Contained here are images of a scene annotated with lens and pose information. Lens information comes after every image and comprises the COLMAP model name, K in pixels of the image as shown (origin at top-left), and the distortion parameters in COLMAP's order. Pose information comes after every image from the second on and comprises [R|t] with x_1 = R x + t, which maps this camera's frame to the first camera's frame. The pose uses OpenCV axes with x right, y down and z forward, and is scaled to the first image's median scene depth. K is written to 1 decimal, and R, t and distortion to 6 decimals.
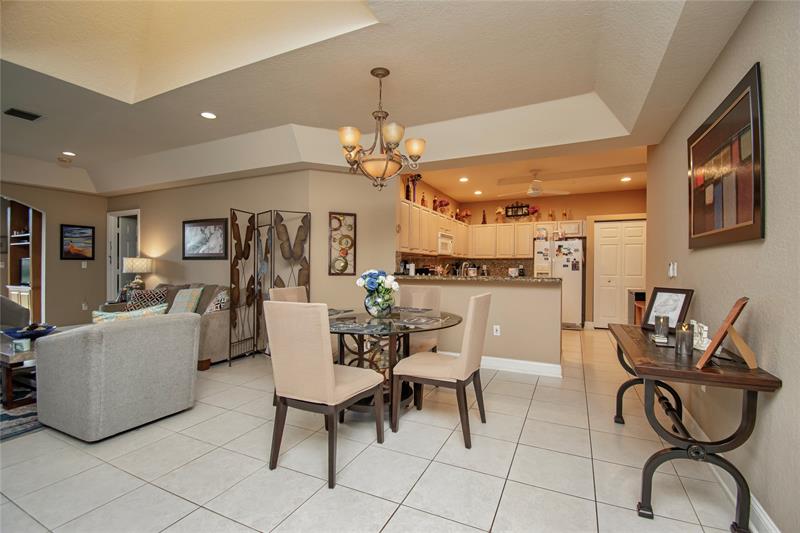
lens RADIAL K [[356.4, 0, 398.9], [0, 356.4, 268.9], [0, 0, 1]] dist [0.015029, -0.023235]
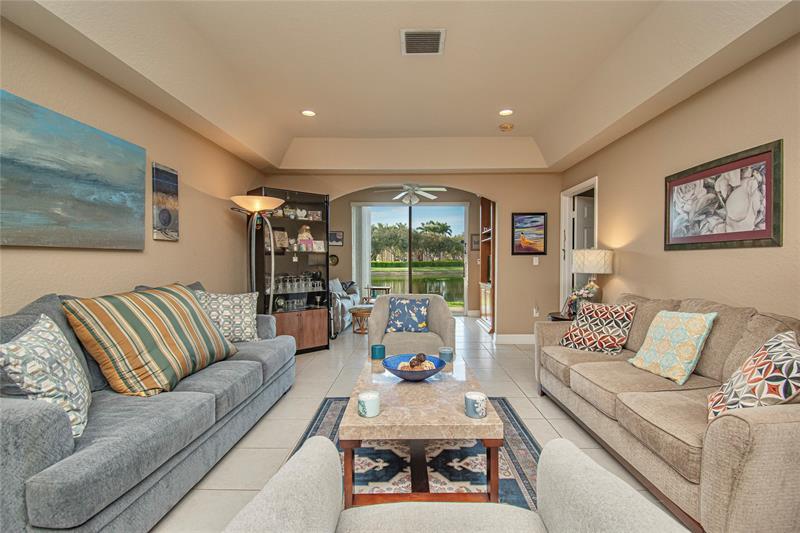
lens RADIAL K [[383.4, 0, 405.0], [0, 383.4, 264.5], [0, 0, 1]] dist [0.000093, -0.002315]
pose [[0.423080, 0.001086, -0.906092, -0.259792], [-0.002217, 0.999998, 0.000163, -0.003634], [0.906090, 0.001940, 0.423081, 0.421920]]
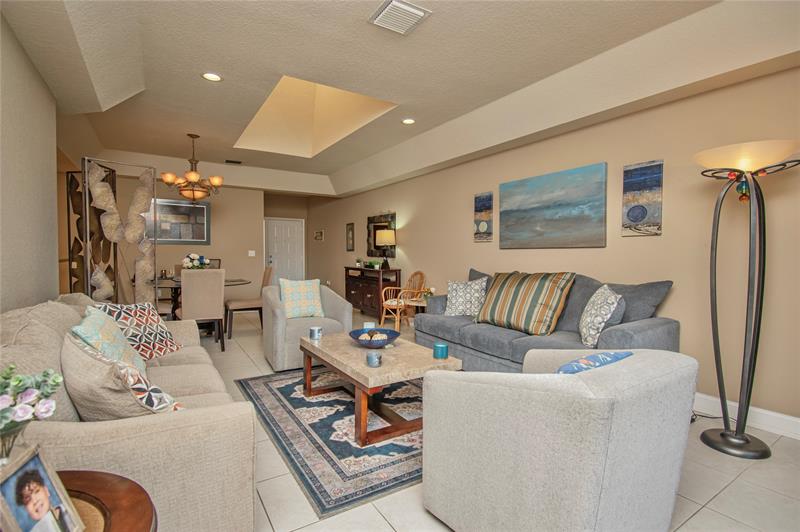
lens RADIAL K [[383.4, 0, 405.3], [0, 383.4, 272.0], [0, 0, 1]] dist [0.000093, -0.002315]
pose [[-0.851973, -0.039224, 0.522115, -0.956967], [-0.011734, 0.998370, 0.055855, -0.013100], [-0.523455, 0.041461, -0.851044, 1.045555]]
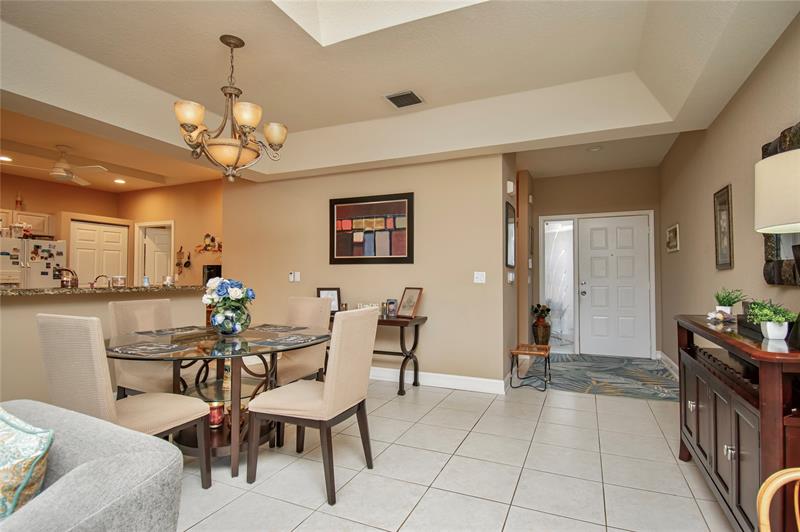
lens RADIAL K [[408.6, 0, 405.6], [0, 408.6, 268.8], [0, 0, 1]] dist [0.014264, -0.018473]
pose [[-0.036363, 0.015103, 0.999225, -0.526935], [0.004821, 0.999877, -0.014937, -0.001039], [-0.999327, 0.004274, -0.036432, 0.326370]]
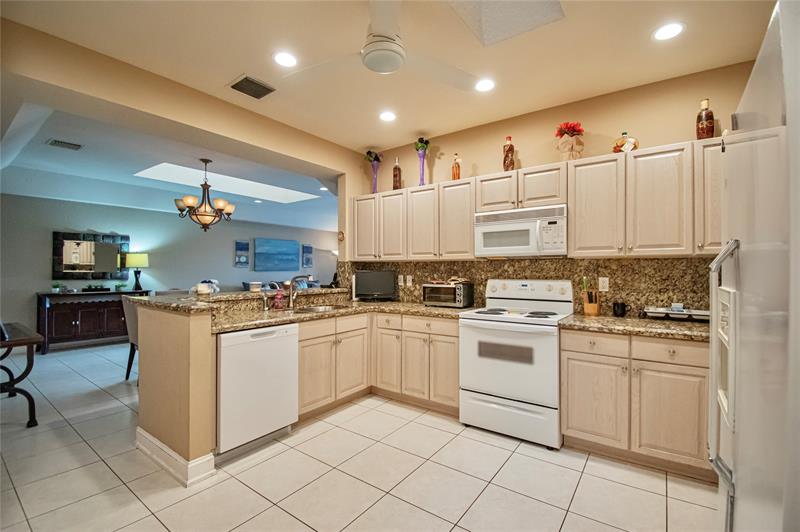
lens RADIAL K [[356.4, 0, 401.2], [0, 356.4, 267.2], [0, 0, 1]] dist [0.015029, -0.023235]
pose [[-0.181759, -0.014953, -0.983229, 0.727154], [-0.009223, 0.999866, -0.013501, -0.021434], [0.983300, 0.006615, -0.181873, 1.128473]]
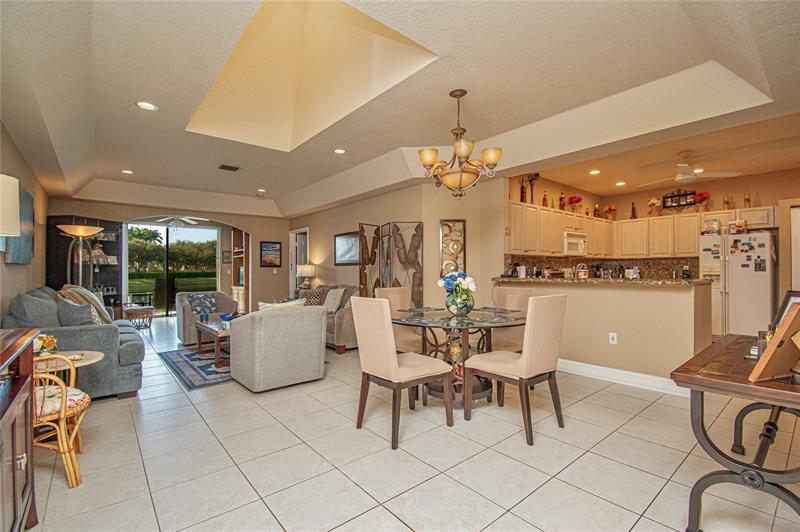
lens RADIAL K [[356.4, 0, 396.8], [0, 356.4, 269.6], [0, 0, 1]] dist [0.015029, -0.023235]
pose [[0.907097, -0.012250, -0.420743, 0.119966], [0.008779, 0.999910, -0.010186, 0.002403], [0.420829, 0.005546, 0.907123, -0.039379]]
